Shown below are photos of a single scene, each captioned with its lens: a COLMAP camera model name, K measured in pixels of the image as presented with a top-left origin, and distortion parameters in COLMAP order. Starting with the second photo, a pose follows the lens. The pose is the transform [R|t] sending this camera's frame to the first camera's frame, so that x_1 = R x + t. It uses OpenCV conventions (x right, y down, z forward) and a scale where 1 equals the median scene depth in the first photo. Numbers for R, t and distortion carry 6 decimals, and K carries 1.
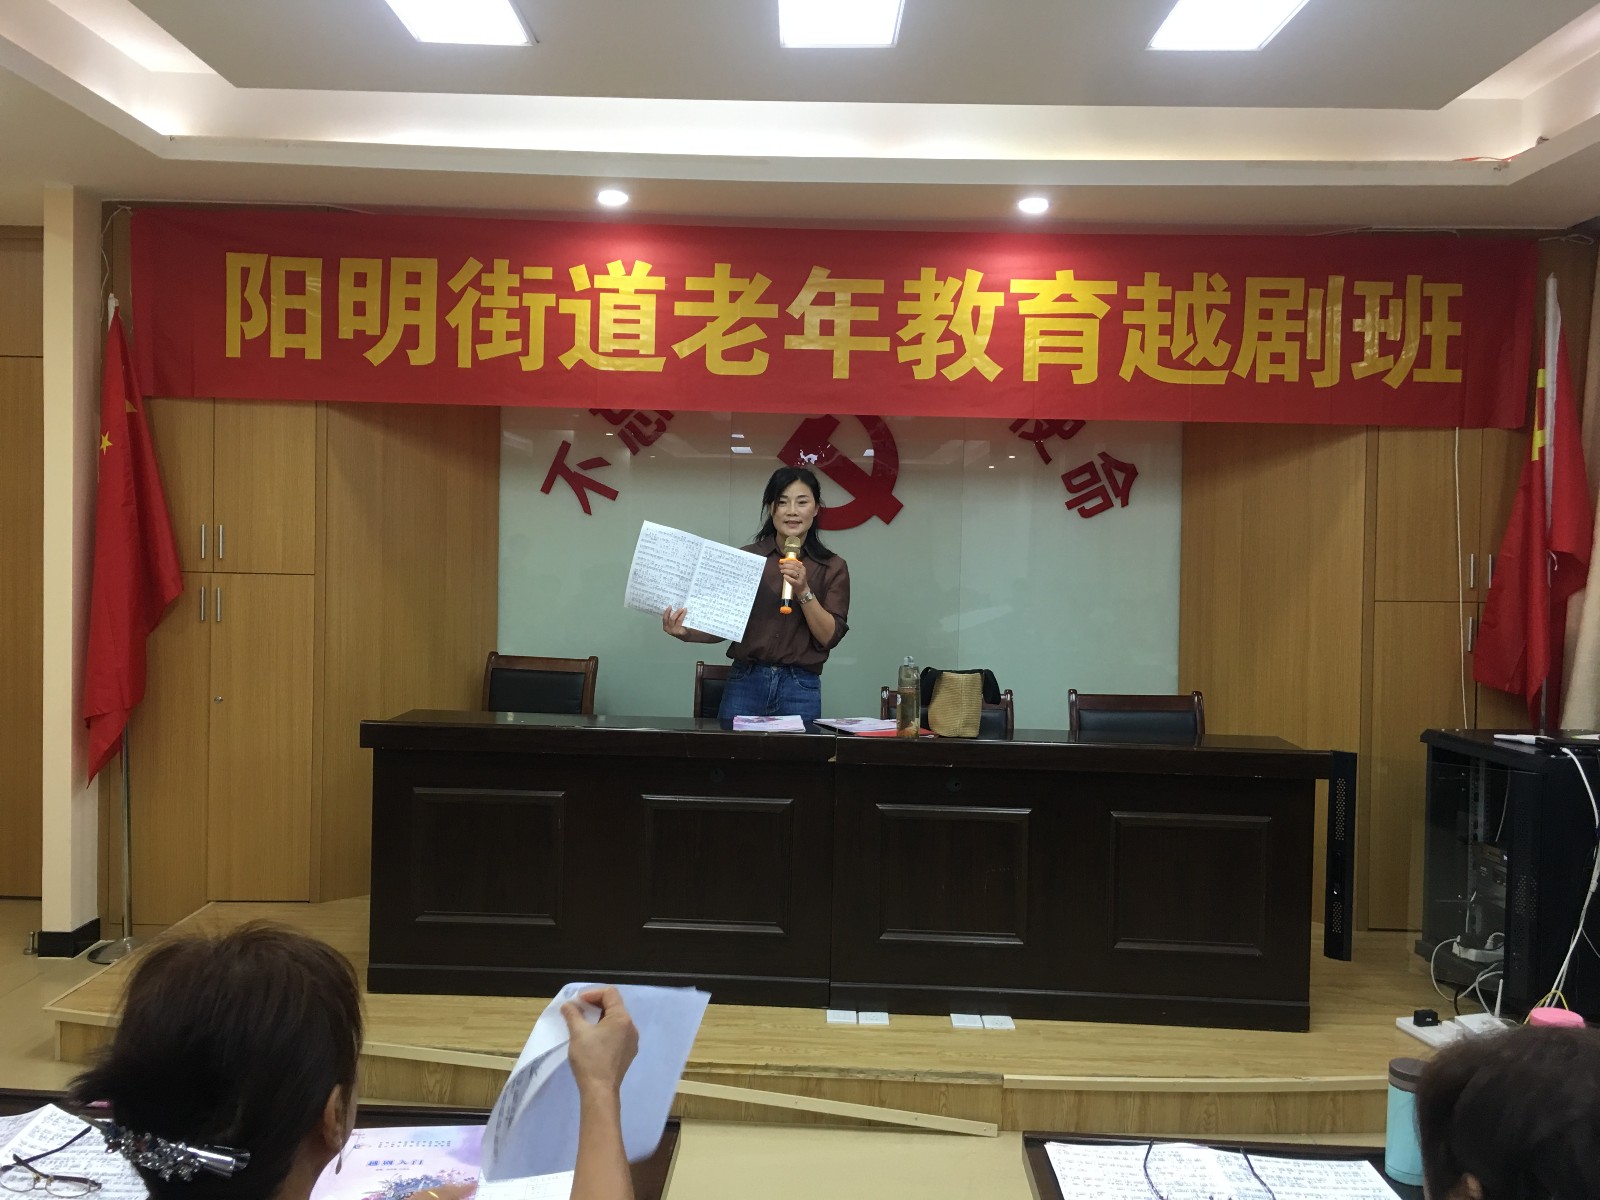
lens RADIAL K [[1353.3, 0, 800.0], [0, 1353.3, 600.0], [0, 0, 1]] dist [0.052462, -0.002335]
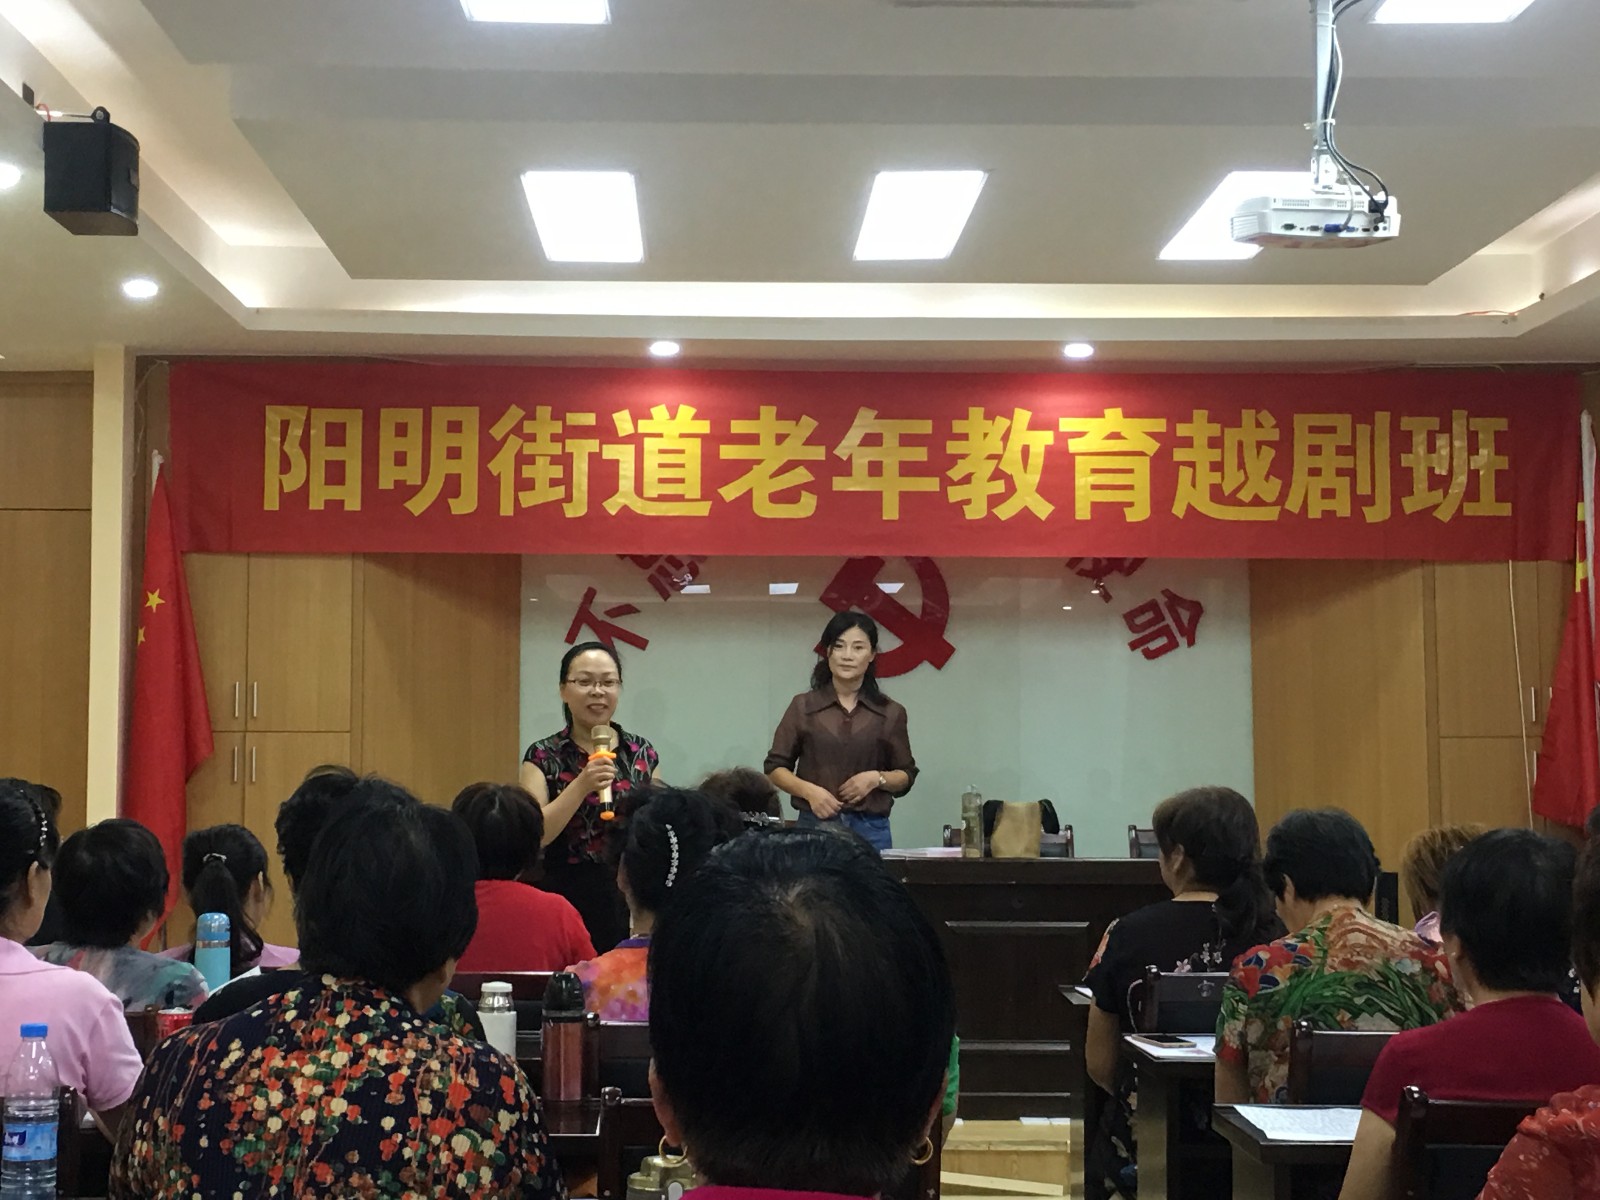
lens RADIAL K [[2725.4, 0, 800.0], [0, 2725.4, 600.0], [0, 0, 1]] dist [0.037703, 0.052160]
pose [[0.999150, -0.017827, 0.037170, -0.109867], [0.021575, 0.994448, -0.102995, 0.096253], [-0.035127, 0.103710, 0.993987, -0.952818]]
